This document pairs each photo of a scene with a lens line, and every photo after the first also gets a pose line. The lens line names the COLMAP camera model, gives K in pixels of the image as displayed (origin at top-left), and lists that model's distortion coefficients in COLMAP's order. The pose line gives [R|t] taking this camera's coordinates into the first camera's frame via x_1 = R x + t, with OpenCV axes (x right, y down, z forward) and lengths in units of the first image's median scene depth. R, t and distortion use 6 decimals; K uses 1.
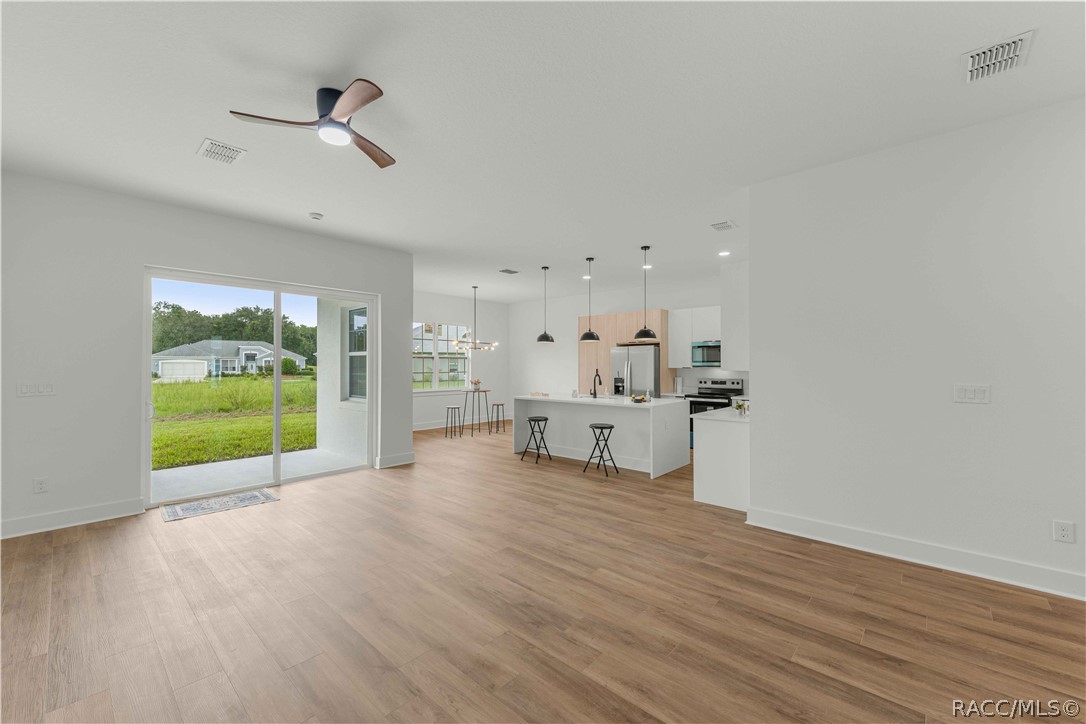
lens RADIAL K [[437.8, 0, 550.1], [0, 437.8, 374.8], [0, 0, 1]] dist [0.014359, -0.000125]
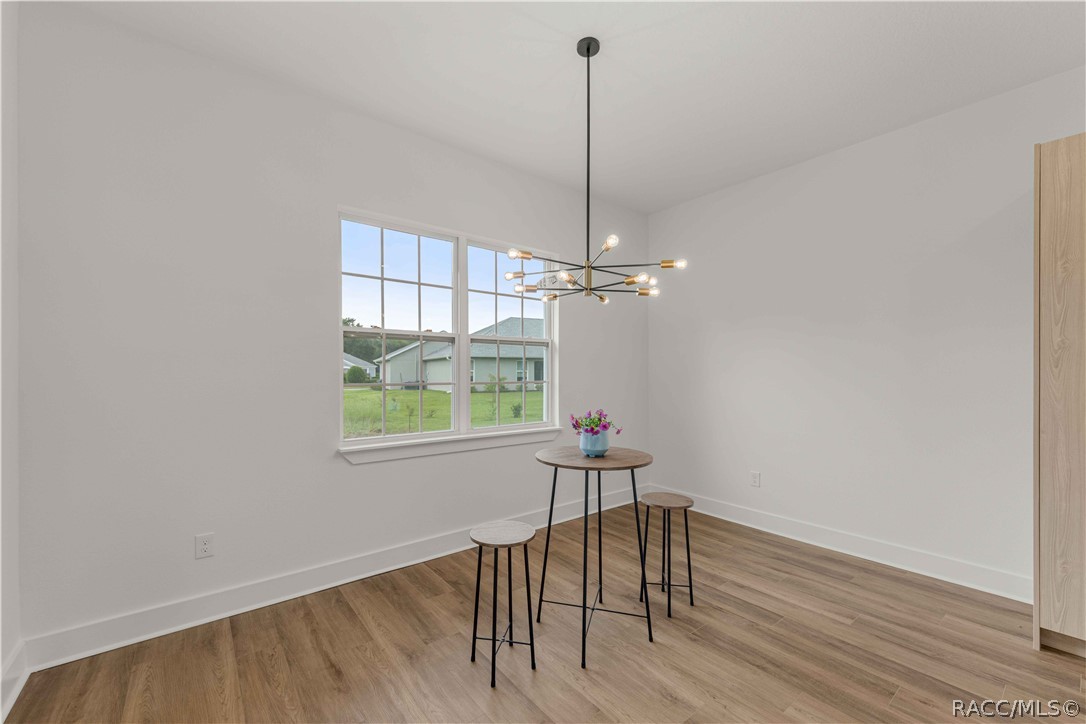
lens RADIAL K [[437.8, 0, 550.1], [0, 437.8, 374.8], [0, 0, 1]] dist [0.014359, -0.000125]
pose [[0.987771, 0.000230, -0.155911, -0.135971], [-0.003460, 0.999785, -0.020445, -0.005403], [0.155873, 0.020734, 0.987559, 0.655884]]
